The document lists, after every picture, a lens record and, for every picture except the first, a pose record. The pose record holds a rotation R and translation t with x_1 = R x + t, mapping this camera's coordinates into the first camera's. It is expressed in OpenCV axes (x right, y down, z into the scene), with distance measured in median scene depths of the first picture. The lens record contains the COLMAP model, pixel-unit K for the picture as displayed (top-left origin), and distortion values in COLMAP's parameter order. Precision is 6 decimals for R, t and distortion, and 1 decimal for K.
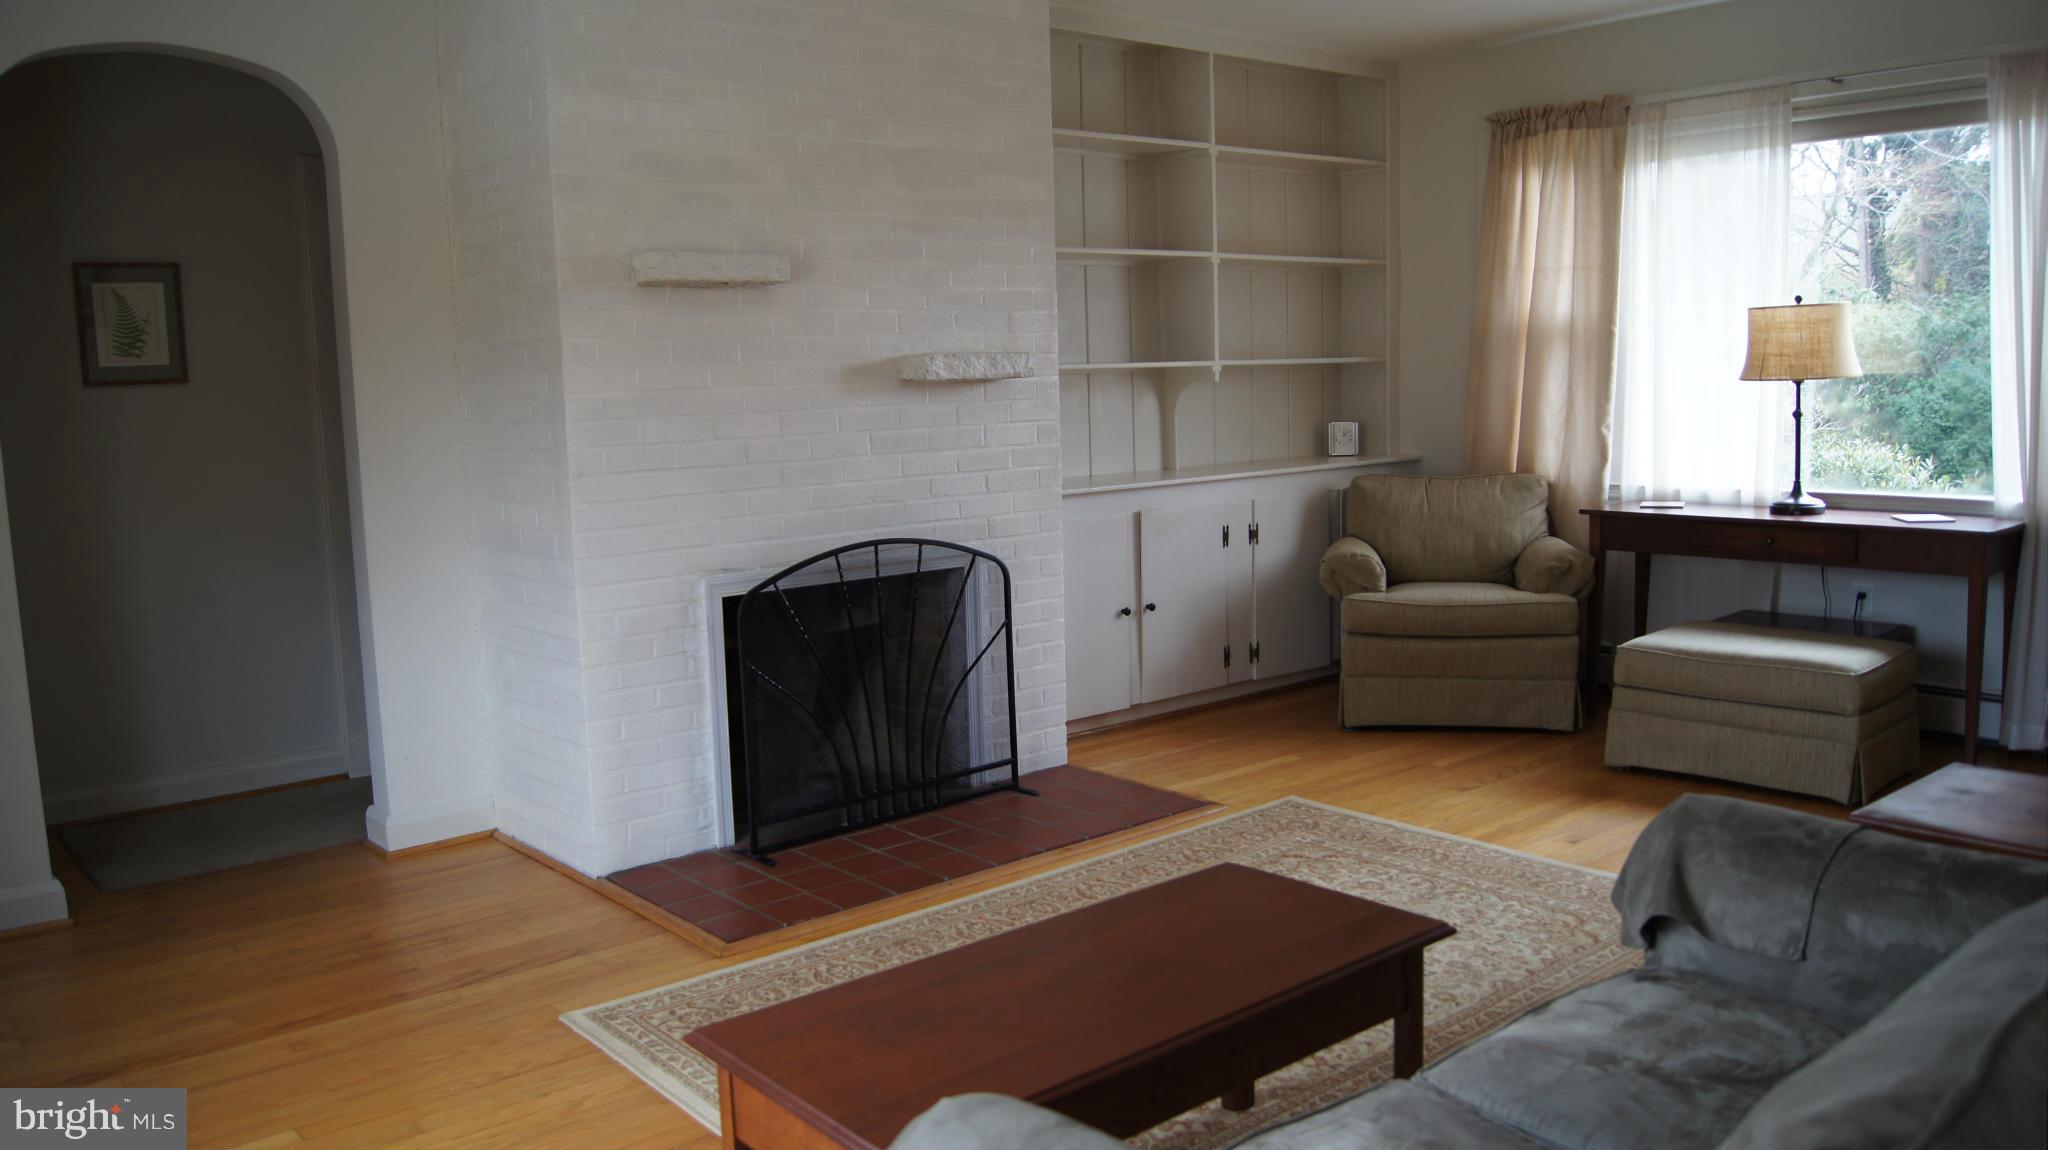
lens RADIAL K [[1597.9, 0, 1030.3], [0, 1597.9, 579.4], [0, 0, 1]] dist [-0.083188, 0.020307]
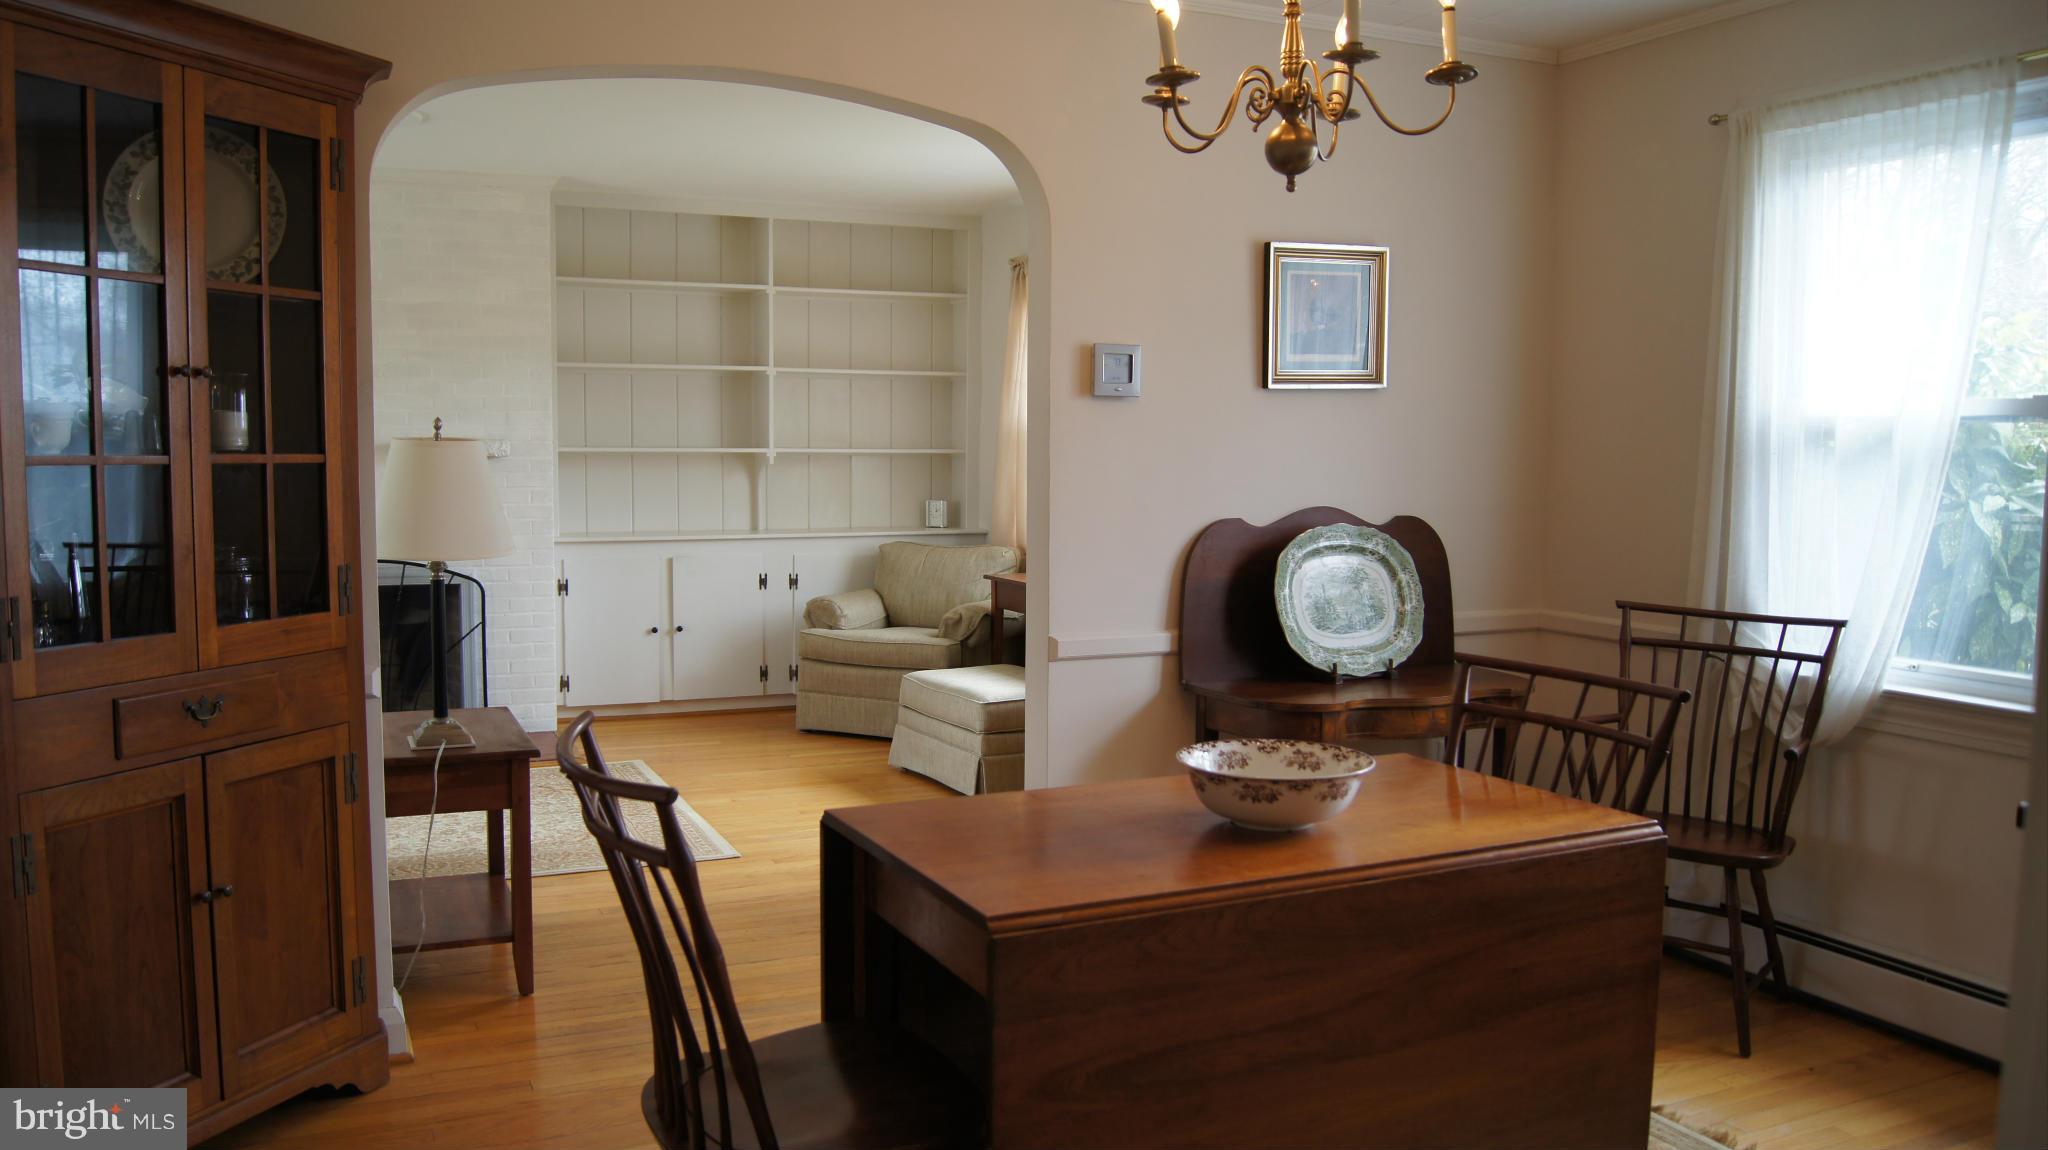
lens RADIAL K [[1597.9, 0, 1020.3], [0, 1597.9, 574.6], [0, 0, 1]] dist [-0.083188, 0.020307]
pose [[0.962766, 0.057268, -0.264200, 0.670902], [-0.069145, 0.996962, -0.035869, -0.000083], [0.261343, 0.052802, 0.963801, -0.214201]]
